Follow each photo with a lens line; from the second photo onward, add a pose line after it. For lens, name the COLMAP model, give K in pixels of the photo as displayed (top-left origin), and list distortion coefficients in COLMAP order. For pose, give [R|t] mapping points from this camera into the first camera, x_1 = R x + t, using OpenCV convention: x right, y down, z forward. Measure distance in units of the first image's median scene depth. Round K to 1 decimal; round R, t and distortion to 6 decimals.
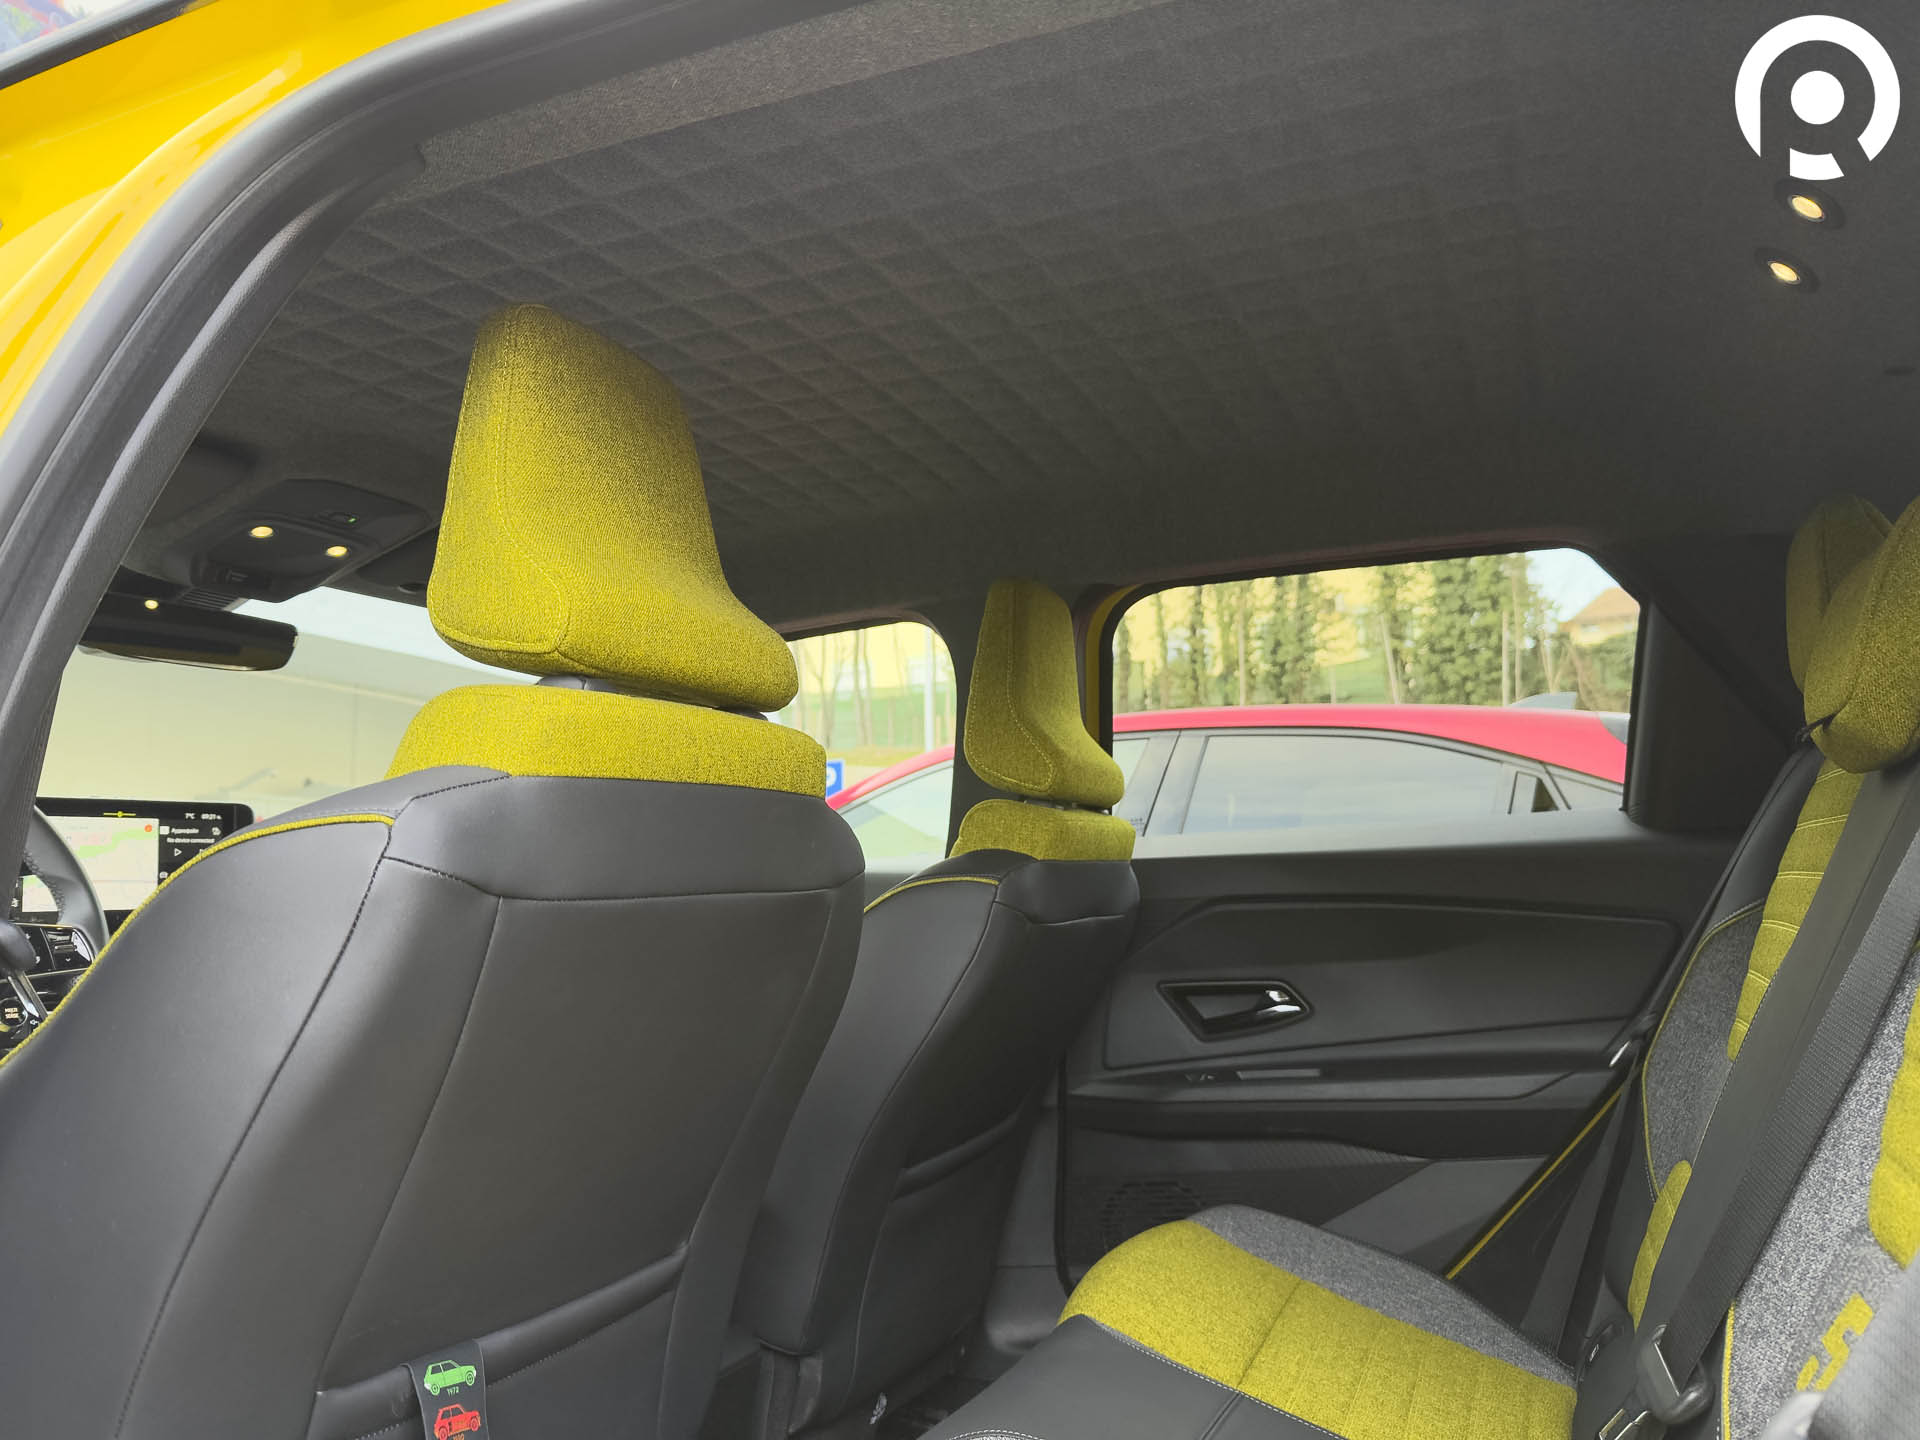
lens RADIAL K [[1259.2, 0, 958.2], [0, 1259.2, 668.9], [0, 0, 1]] dist [0.049779, -0.080849]
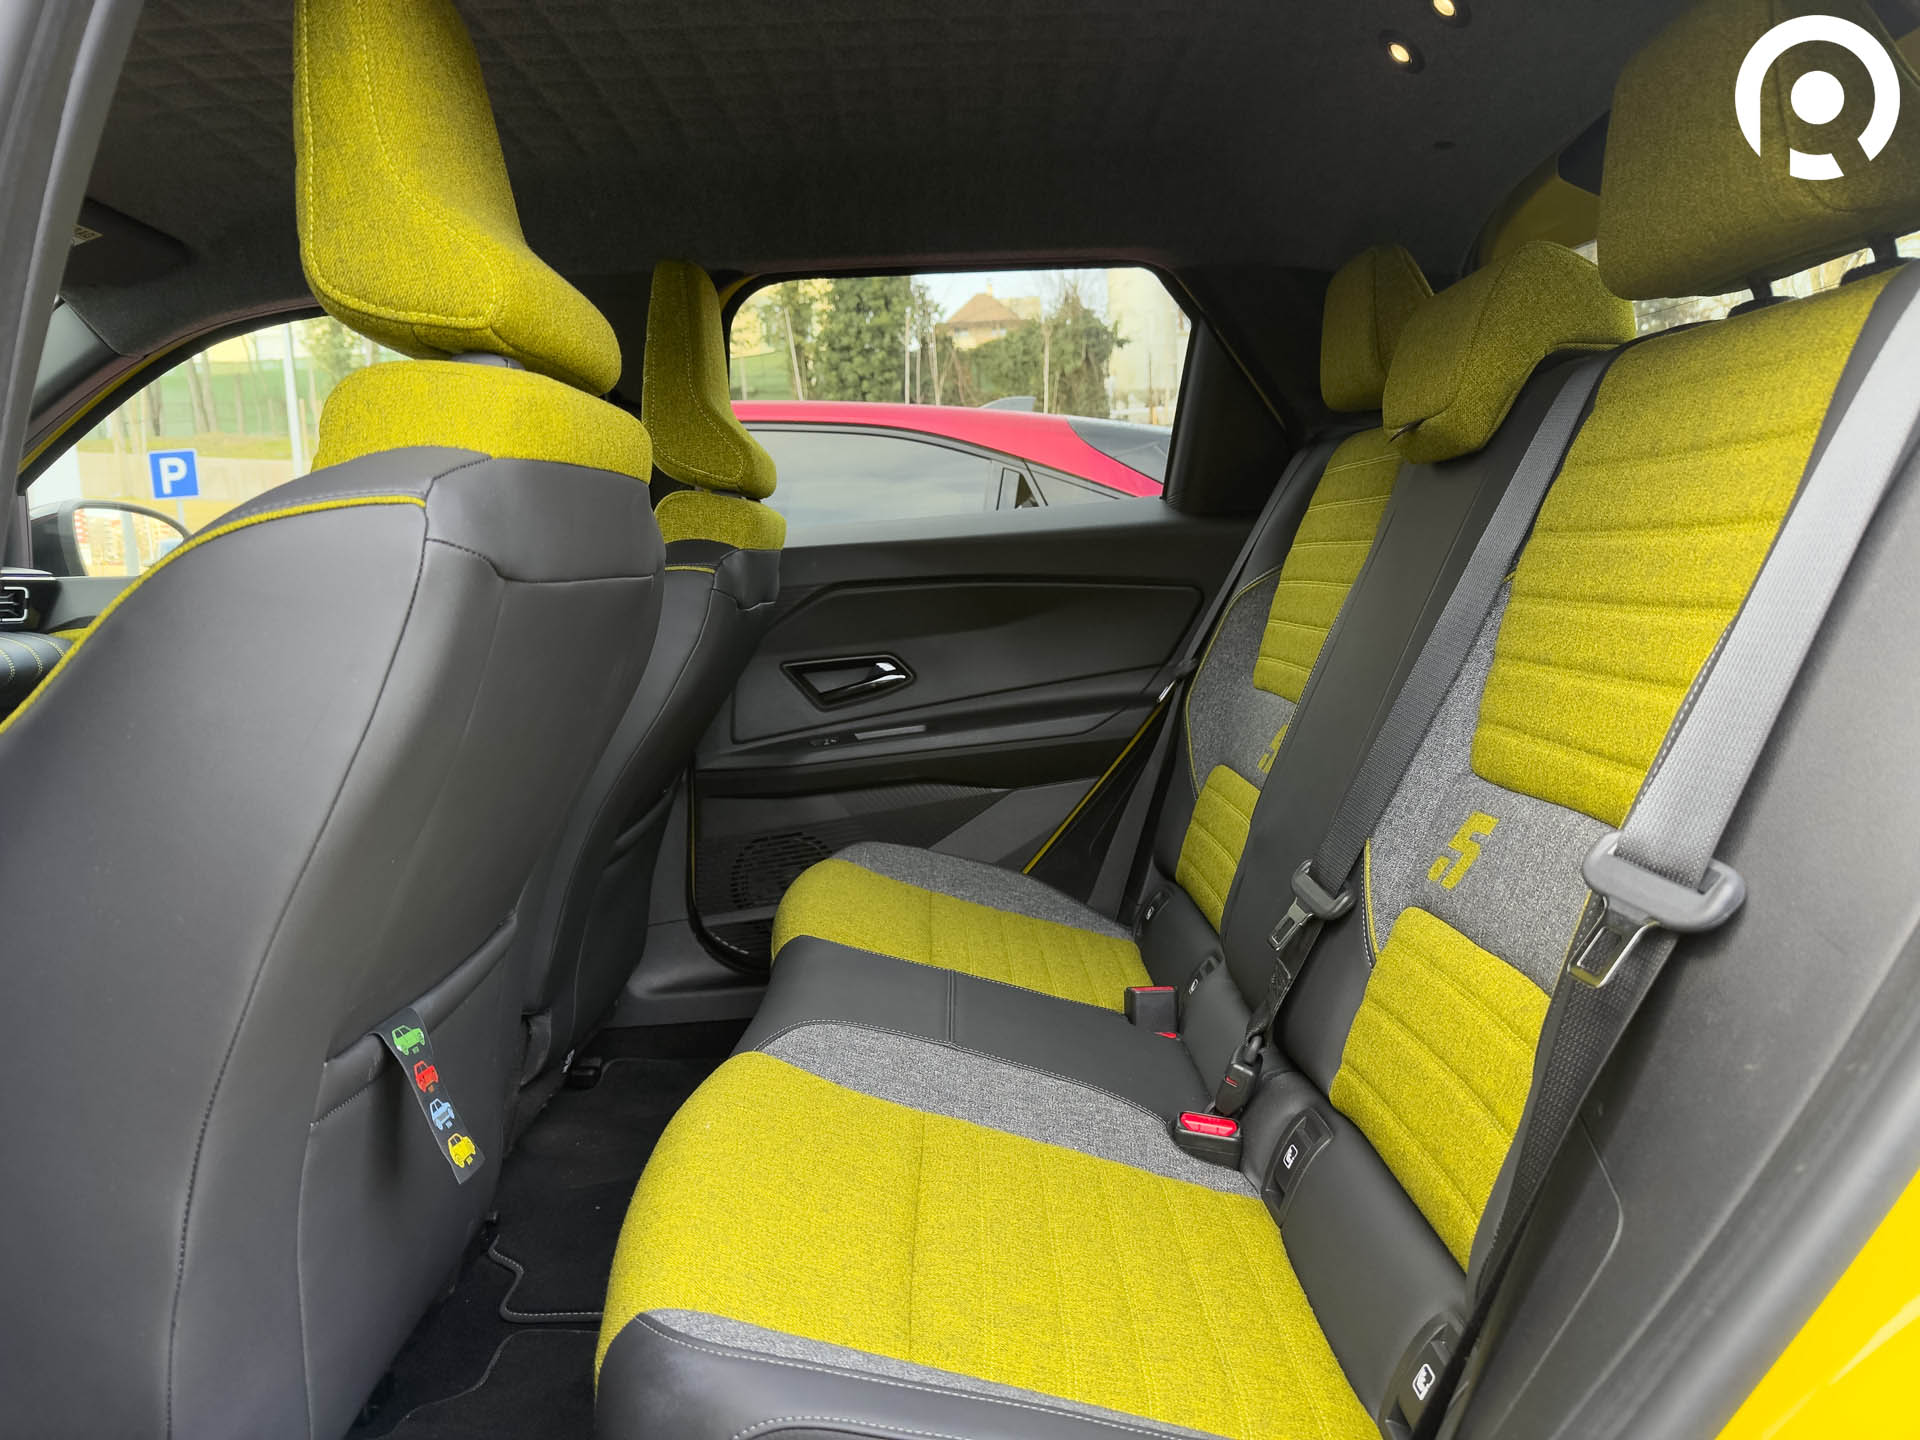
lens RADIAL K [[1259.2, 0, 958.2], [0, 1259.2, 668.9], [0, 0, 1]] dist [0.049779, -0.080849]
pose [[0.914065, -0.061275, 0.400911, -0.160896], [-0.035096, 0.972862, 0.228710, 0.002188], [-0.404045, -0.223127, 0.887109, -0.021395]]
